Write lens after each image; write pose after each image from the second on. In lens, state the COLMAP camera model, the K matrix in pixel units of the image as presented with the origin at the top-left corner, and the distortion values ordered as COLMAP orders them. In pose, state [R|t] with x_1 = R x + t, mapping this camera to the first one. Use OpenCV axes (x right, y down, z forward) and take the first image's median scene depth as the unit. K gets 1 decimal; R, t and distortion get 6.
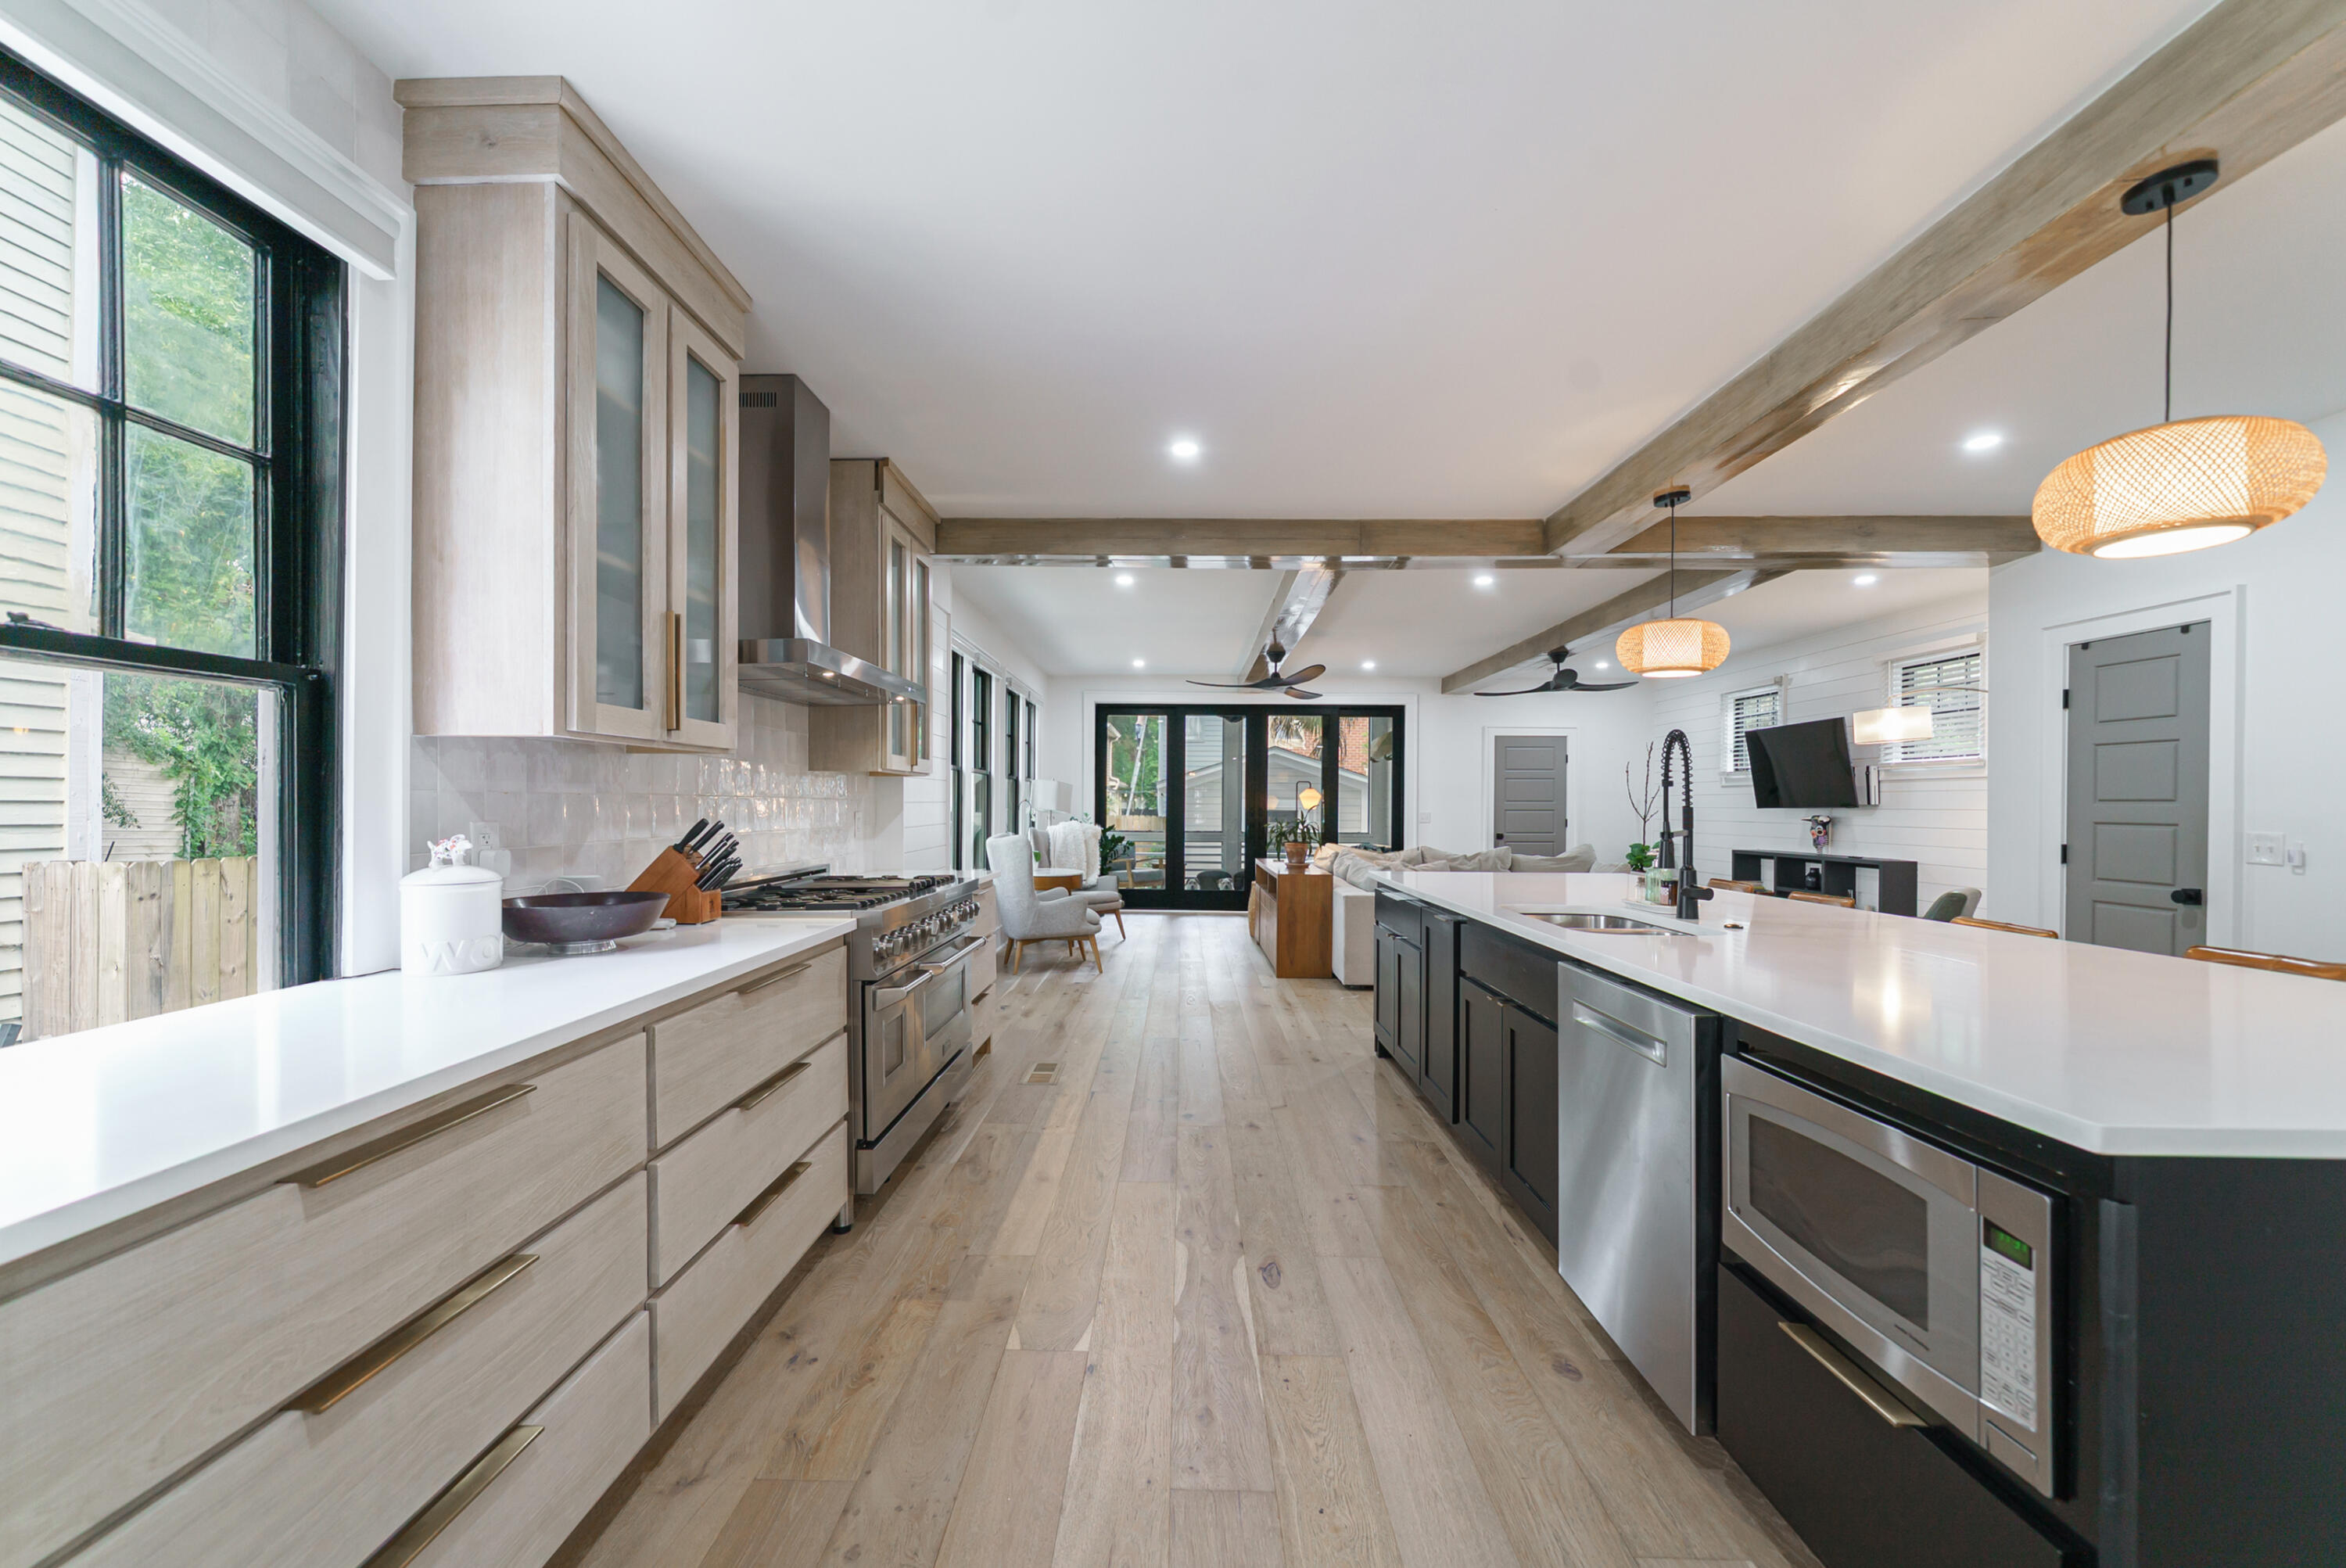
lens RADIAL K [[973.1, 0, 1221.9], [0, 973.1, 806.7], [0, 0, 1]] dist [-0.001407, 0.000004]
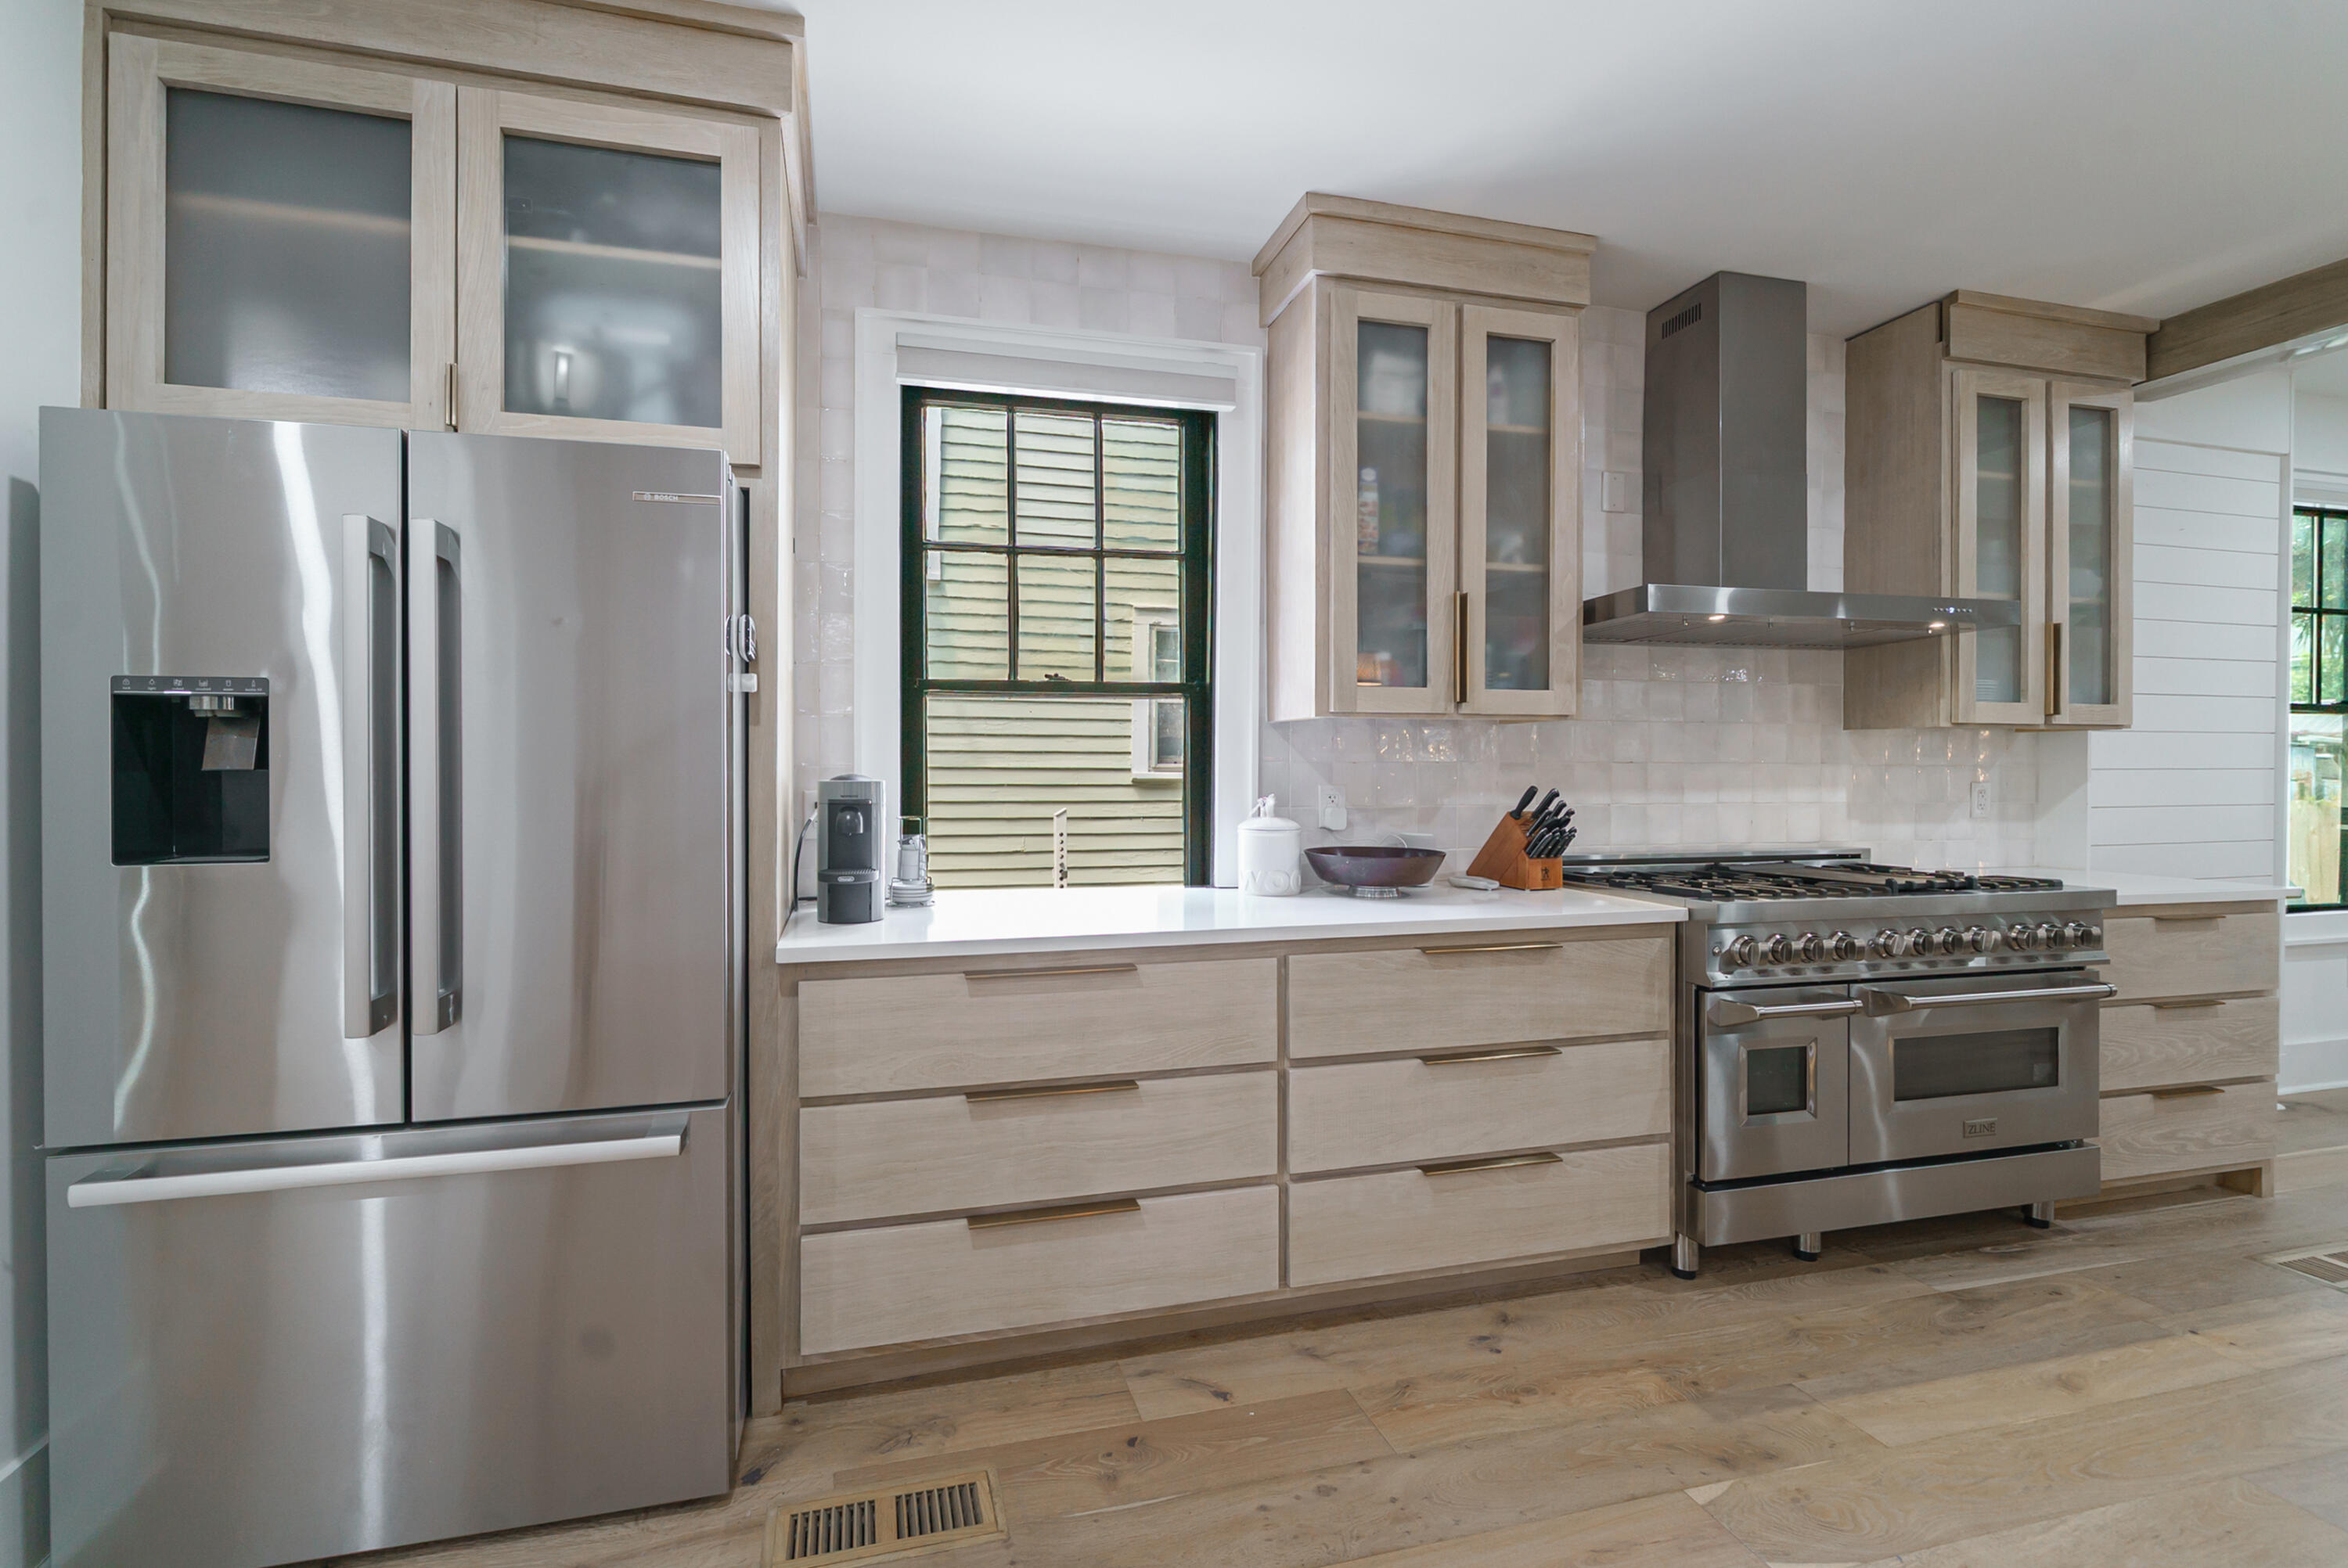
lens RADIAL K [[973.8, 0, 1021.6], [0, 973.8, 771.6], [0, 0, 1]] dist [-0.001407, 0.000004]
pose [[0.196256, 0.002786, -0.980549, 0.457759], [-0.003823, 0.999991, 0.002076, -0.003955], [0.980545, 0.003341, 0.196264, 0.372563]]
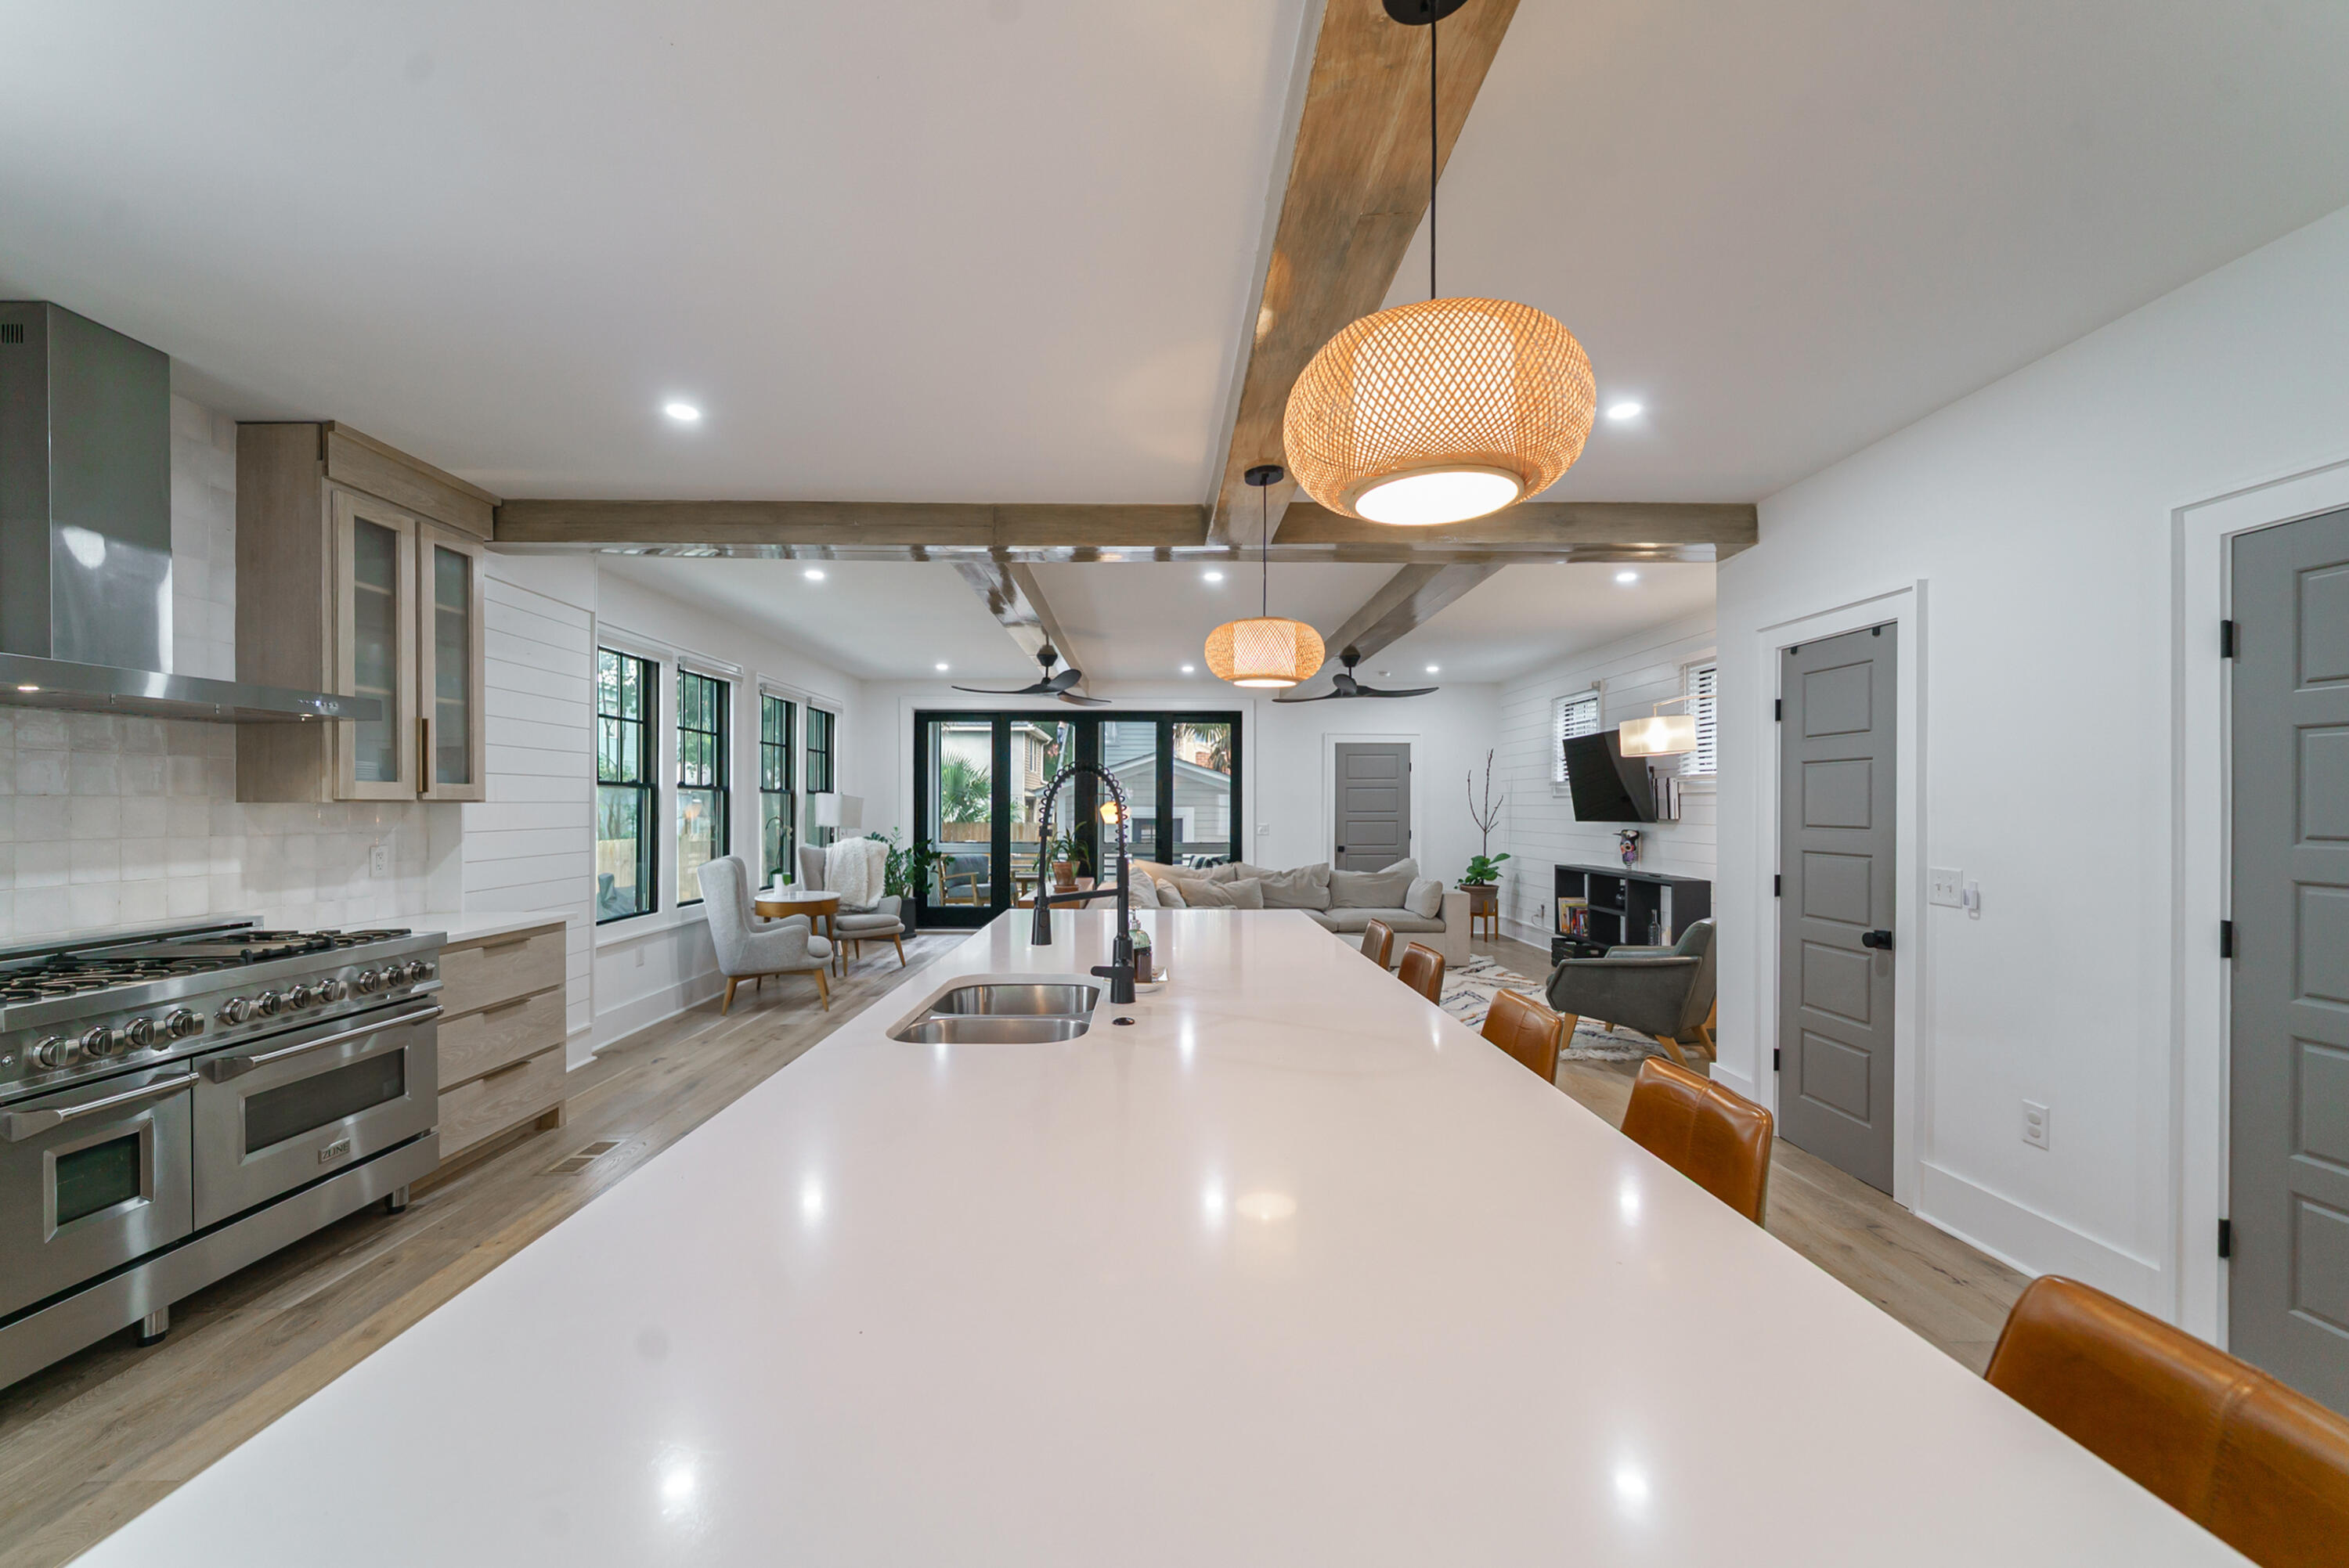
lens RADIAL K [[974.2, 0, 1221.2], [0, 974.2, 804.9], [0, 0, 1]] dist [-0.001407, 0.000004]
pose [[0.999226, -0.005457, 0.038966, 0.751997], [0.005584, 0.999980, -0.003127, -0.056207], [-0.038948, 0.003342, 0.999236, 0.308748]]
